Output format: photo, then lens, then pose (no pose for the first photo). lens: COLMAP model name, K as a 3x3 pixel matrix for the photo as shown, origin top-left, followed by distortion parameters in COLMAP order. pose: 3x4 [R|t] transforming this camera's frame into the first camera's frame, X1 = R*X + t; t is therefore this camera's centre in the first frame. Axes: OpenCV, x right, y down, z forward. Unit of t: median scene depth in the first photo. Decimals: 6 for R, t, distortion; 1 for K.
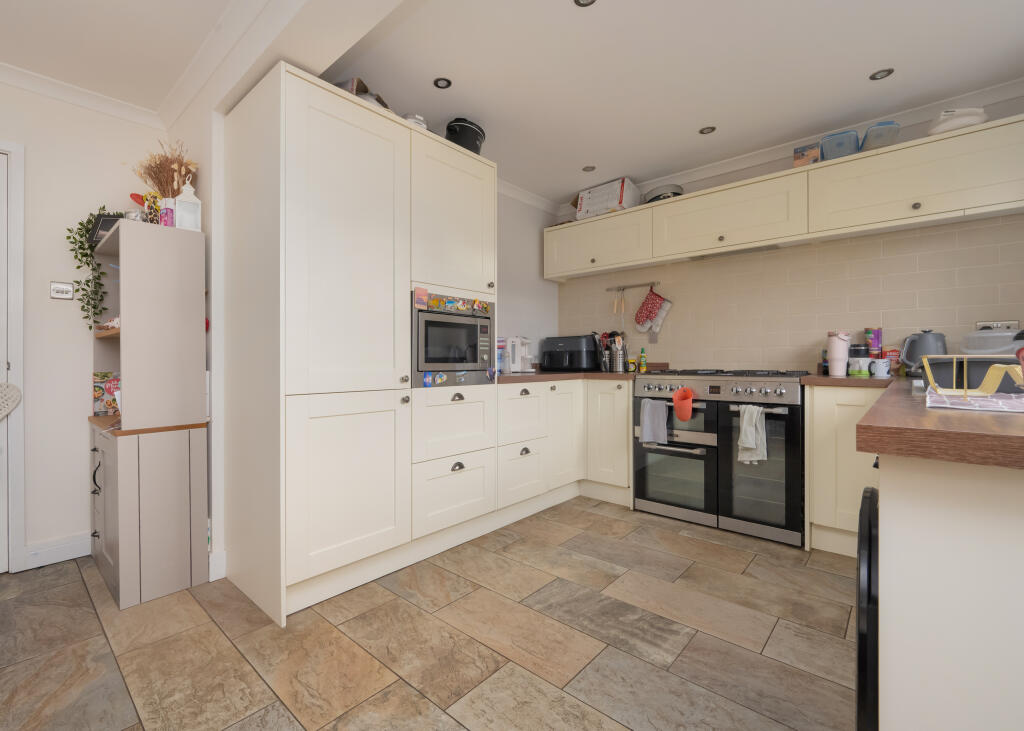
lens RADIAL K [[461.2, 0, 507.9], [0, 461.2, 362.7], [0, 0, 1]] dist [0.001232, -0.000010]
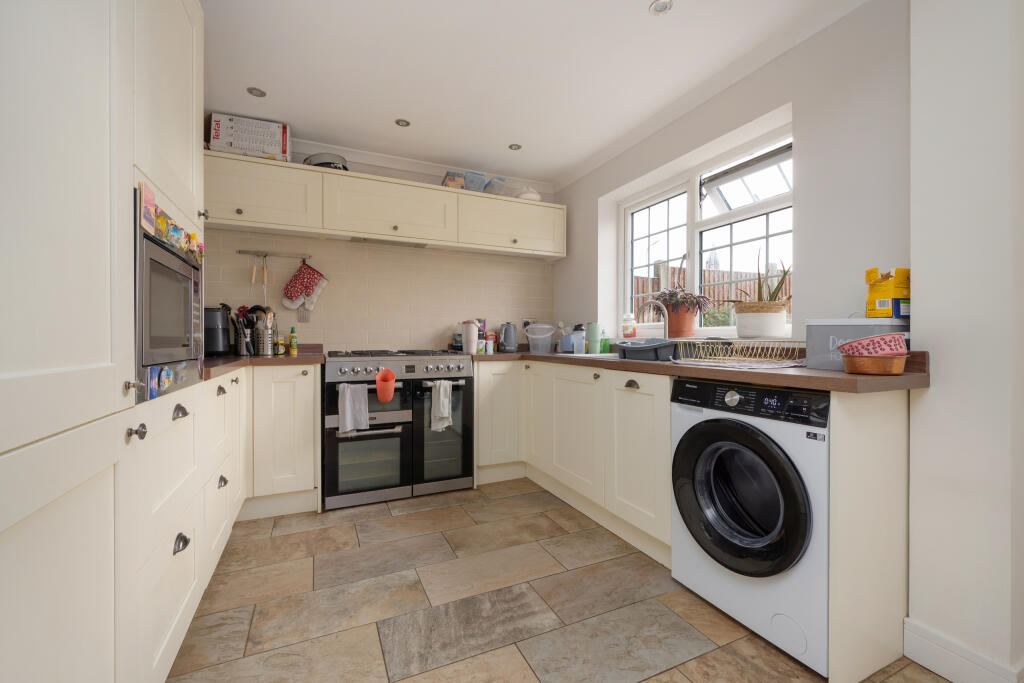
lens RADIAL K [[414.0, 0, 506.5], [0, 414.0, 343.2], [0, 0, 1]] dist [-0.000057, -0.000245]
pose [[0.411955, -0.005170, 0.911190, -0.342333], [0.002313, 0.999987, 0.004628, -0.005250], [-0.911201, 0.000201, 0.411961, 0.407141]]
